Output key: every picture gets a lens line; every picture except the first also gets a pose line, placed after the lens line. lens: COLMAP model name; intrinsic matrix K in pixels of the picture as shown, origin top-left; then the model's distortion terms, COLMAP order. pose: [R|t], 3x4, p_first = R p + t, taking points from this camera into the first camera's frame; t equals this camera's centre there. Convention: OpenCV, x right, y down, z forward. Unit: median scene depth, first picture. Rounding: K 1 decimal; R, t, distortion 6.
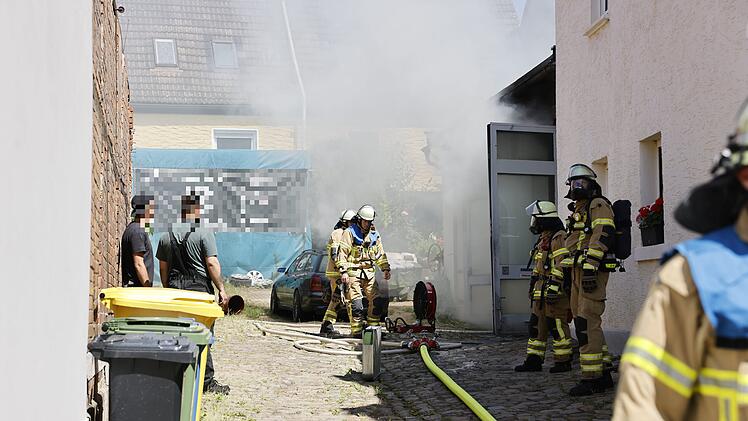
lens RADIAL K [[1411.1, 0, 373.1], [0, 1411.1, 236.2], [0, 0, 1]] dist [0.221583, 0.100306]
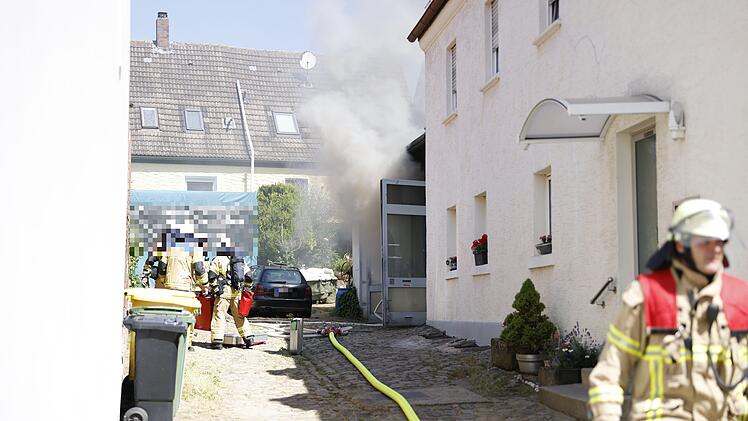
lens RADIAL K [[1192.2, 0, 374.0], [0, 1192.2, 210.5], [0, 0, 1]] dist [0.161178, 0.014095]
pose [[0.998469, 0.012573, 0.053869, 0.010989], [-0.010583, 0.999257, -0.037070, -0.003091], [-0.054295, 0.036443, 0.997860, -0.254184]]
